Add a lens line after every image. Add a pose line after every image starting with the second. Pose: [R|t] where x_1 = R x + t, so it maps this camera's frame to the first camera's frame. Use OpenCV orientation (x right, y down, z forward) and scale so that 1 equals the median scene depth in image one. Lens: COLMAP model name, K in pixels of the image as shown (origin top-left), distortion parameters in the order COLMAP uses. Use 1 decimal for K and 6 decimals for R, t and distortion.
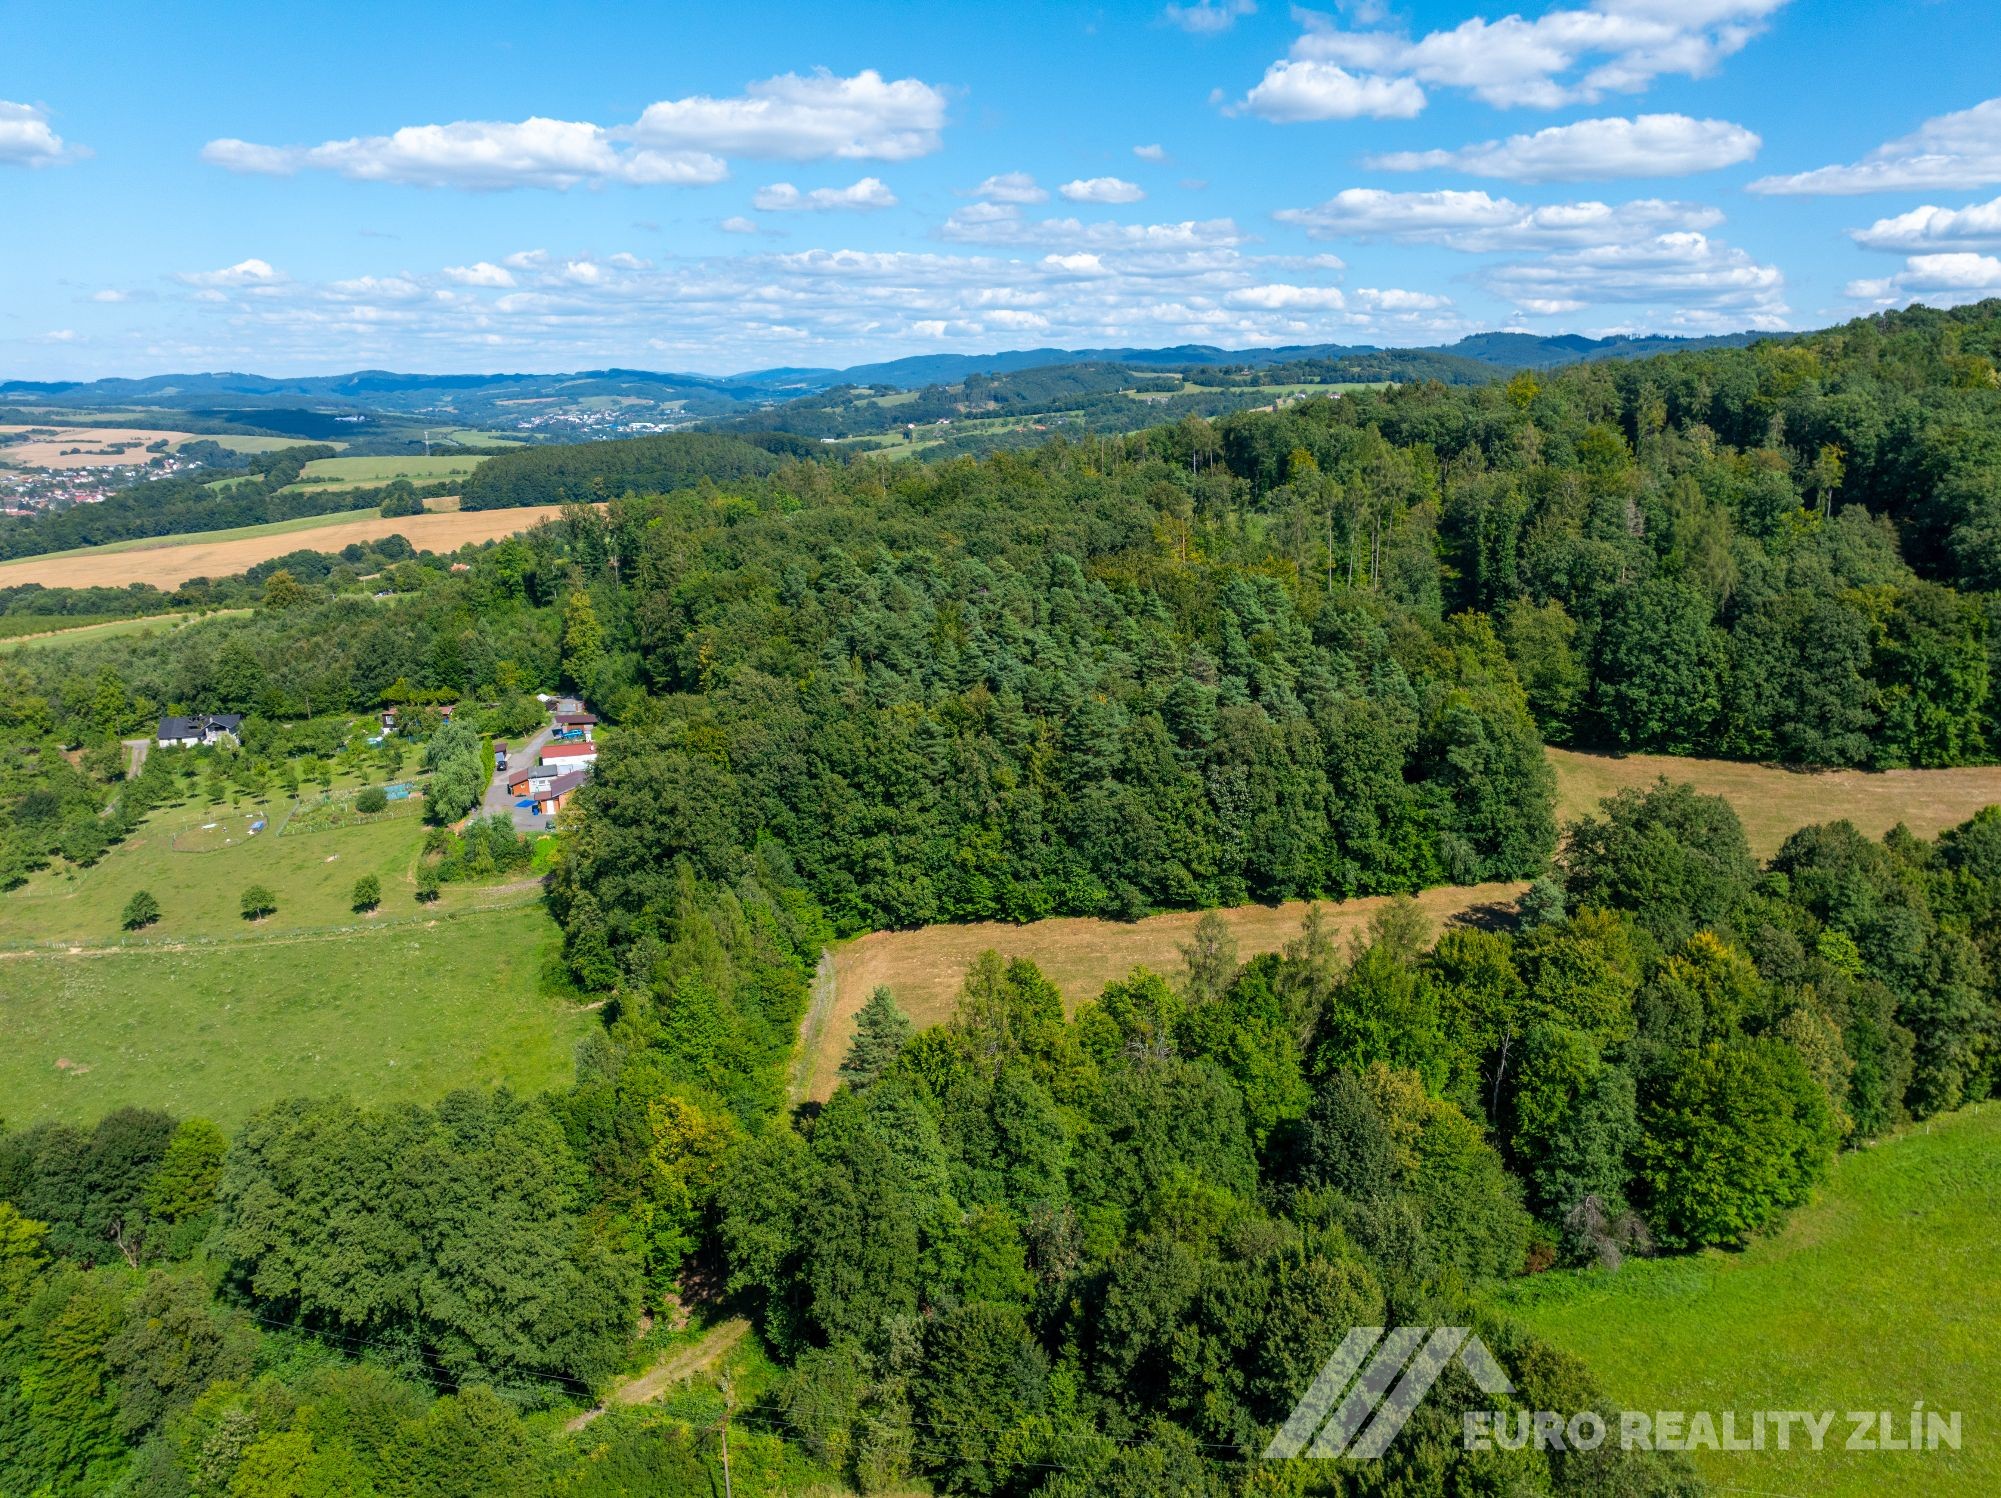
lens RADIAL K [[1432.9, 0, 1001.7], [0, 1432.9, 741.5], [0, 0, 1]] dist [-0.034758, 0.000947]
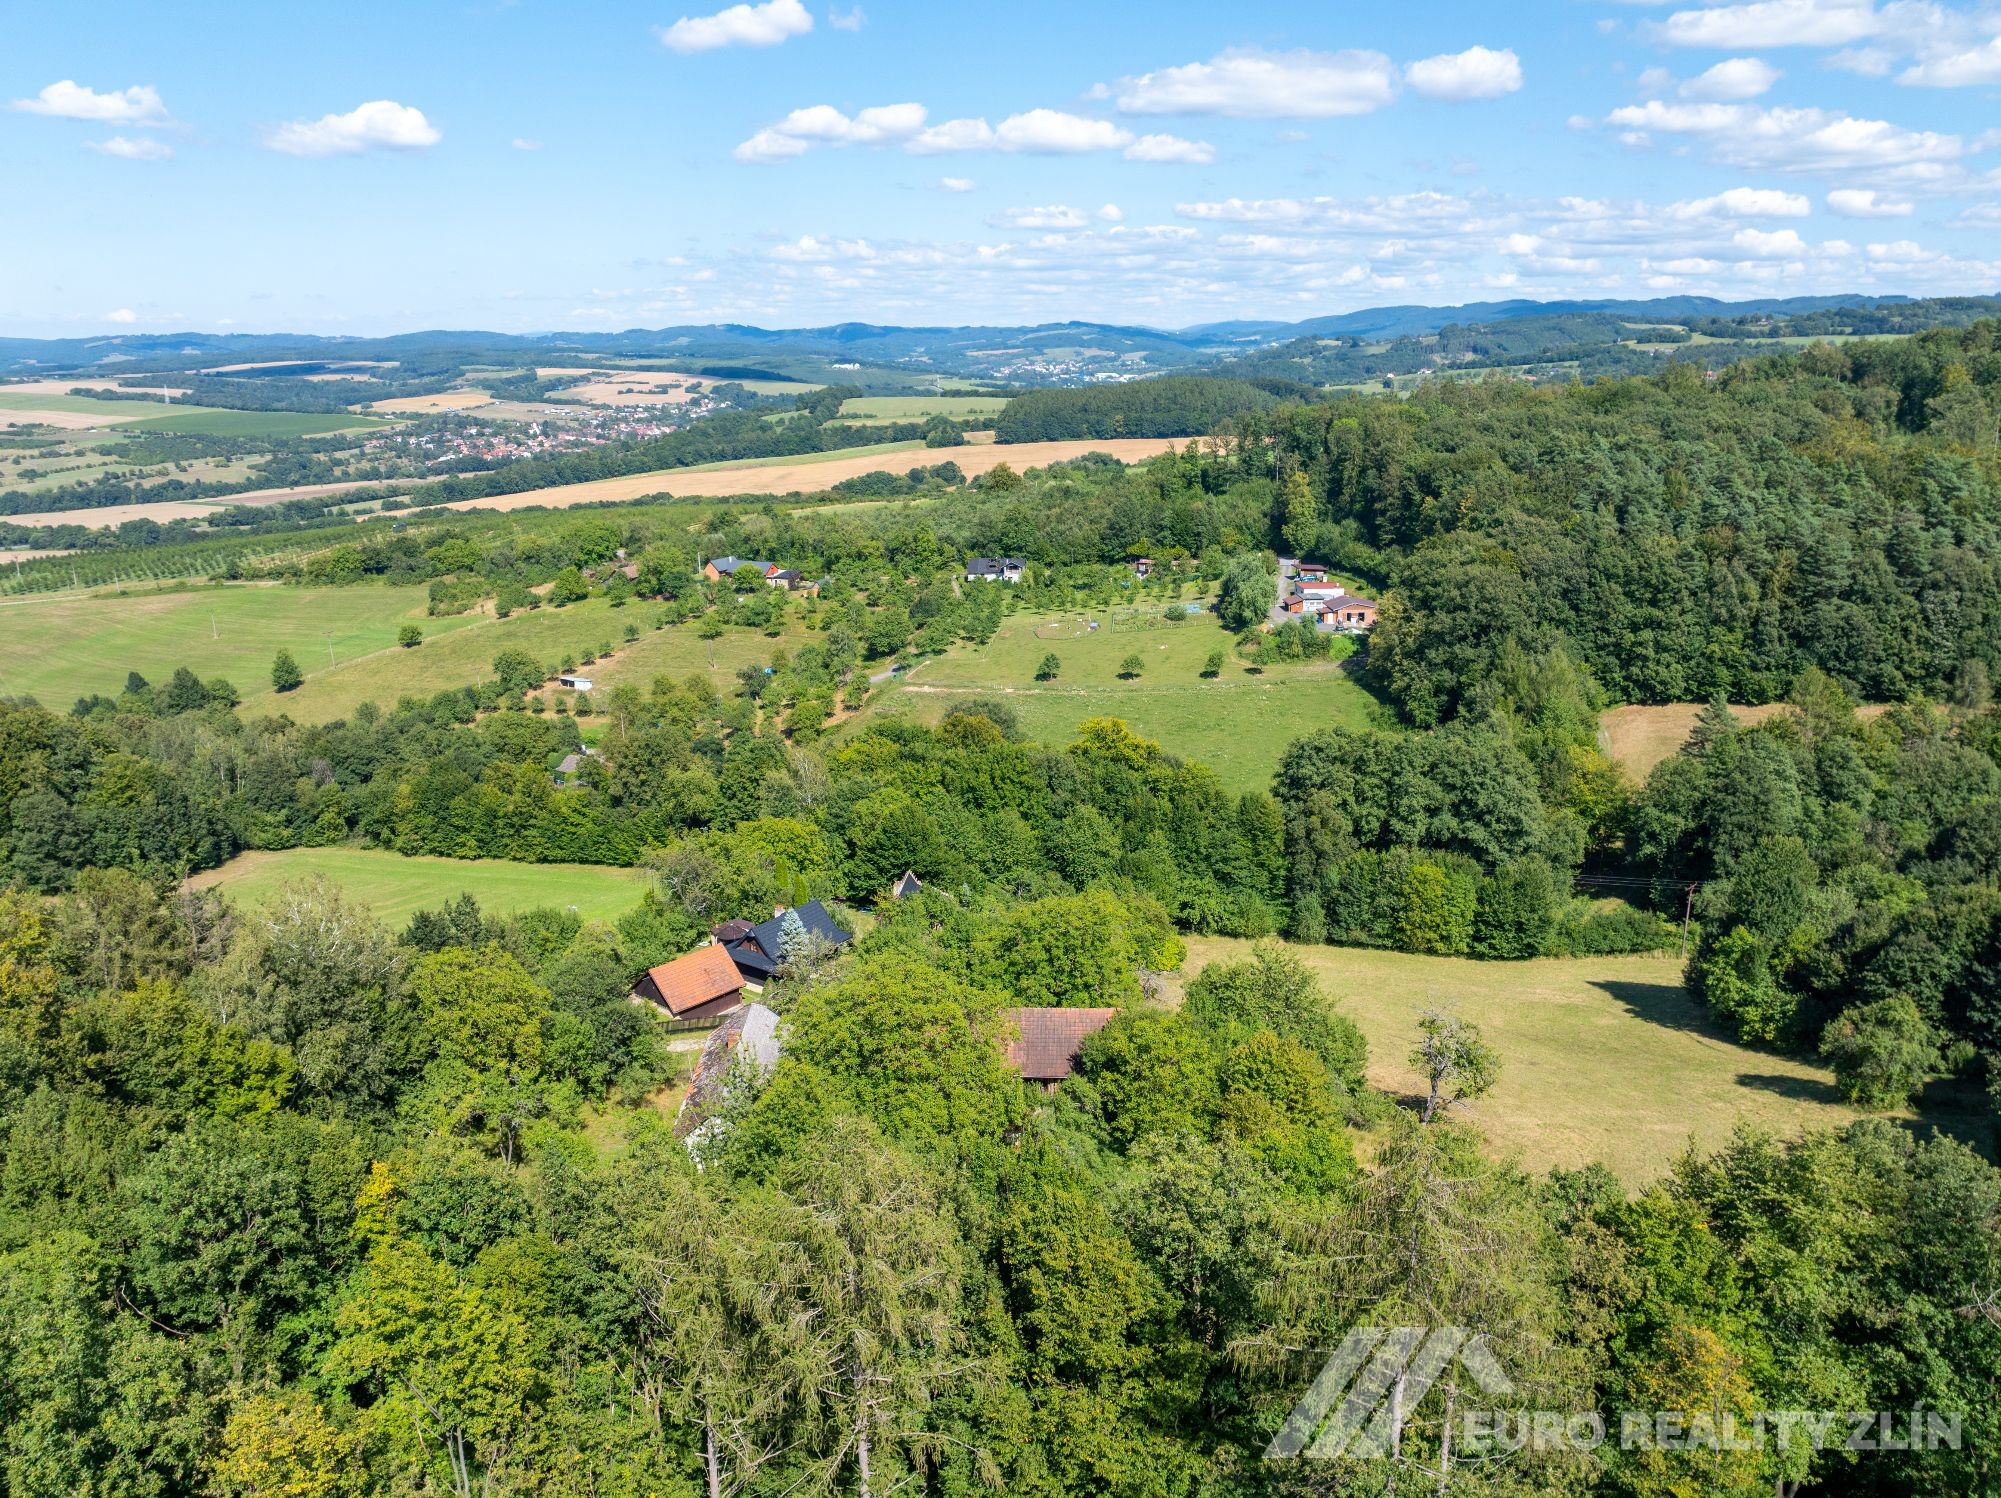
lens RADIAL K [[1432.9, 0, 1001.7], [0, 1432.9, 741.5], [0, 0, 1]] dist [-0.034758, 0.000947]
pose [[0.954592, 0.078749, -0.287320, -0.262863], [-0.069839, 0.996709, 0.041145, 0.152913], [0.289615, -0.019211, 0.956951, -0.435914]]
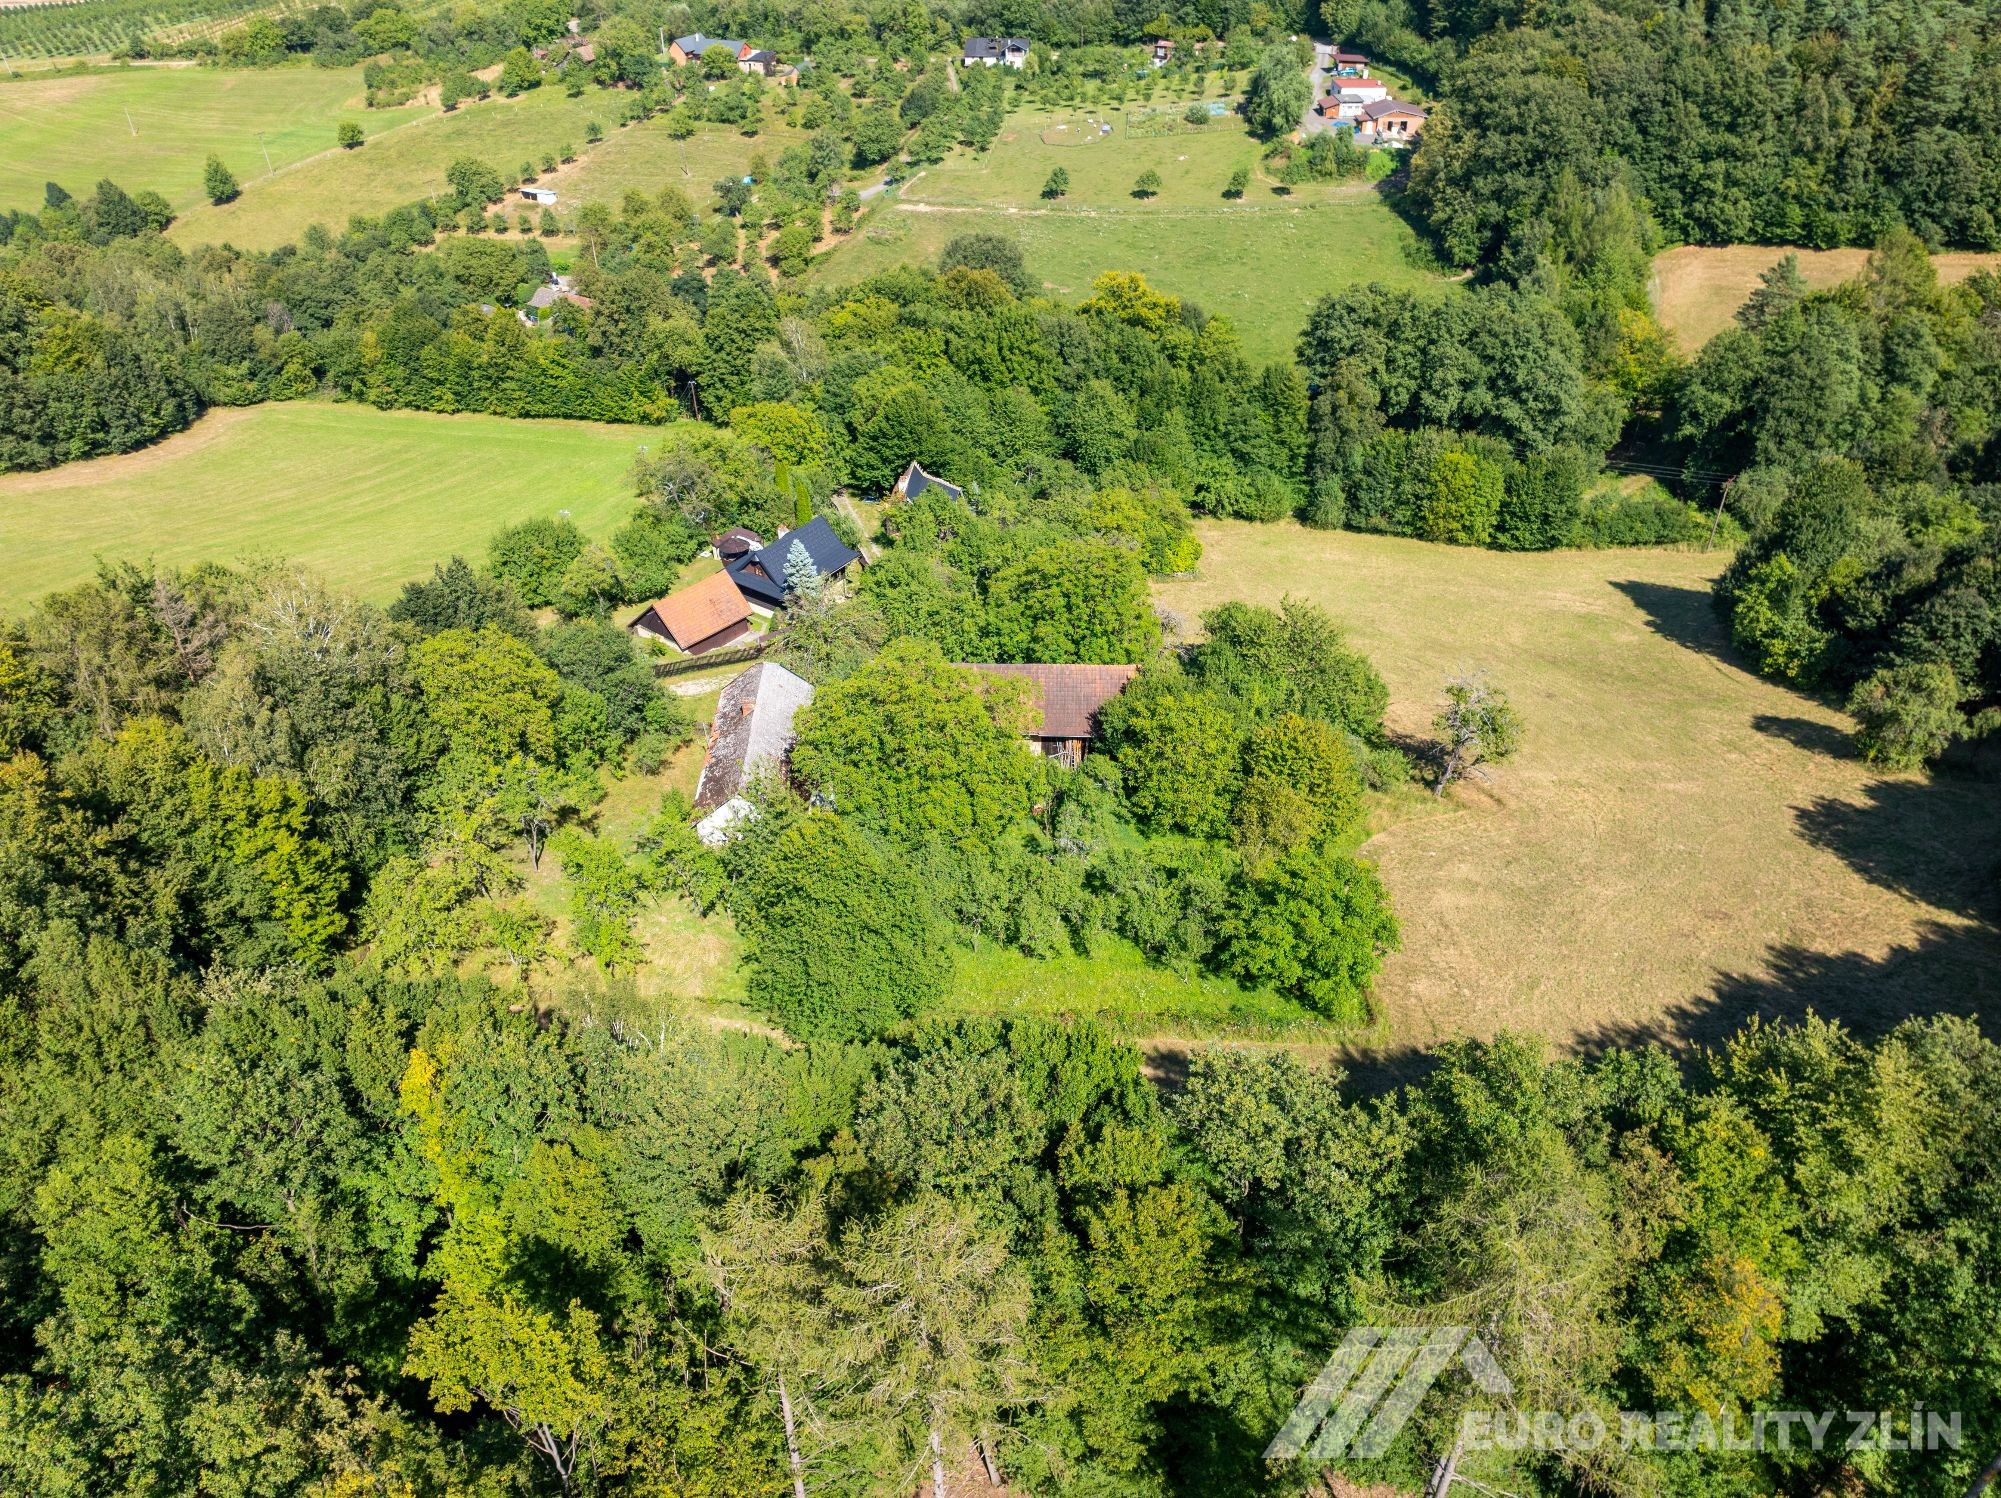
lens RADIAL K [[1439.4, 0, 1000.5], [0, 1439.4, 749.0], [0, 0, 1]] dist [-0.059458, 0.039154]
pose [[0.955416, 0.176355, -0.236810, -0.287059], [-0.072200, 0.917224, 0.391775, 0.095670], [0.286299, -0.357210, 0.889063, -0.402723]]
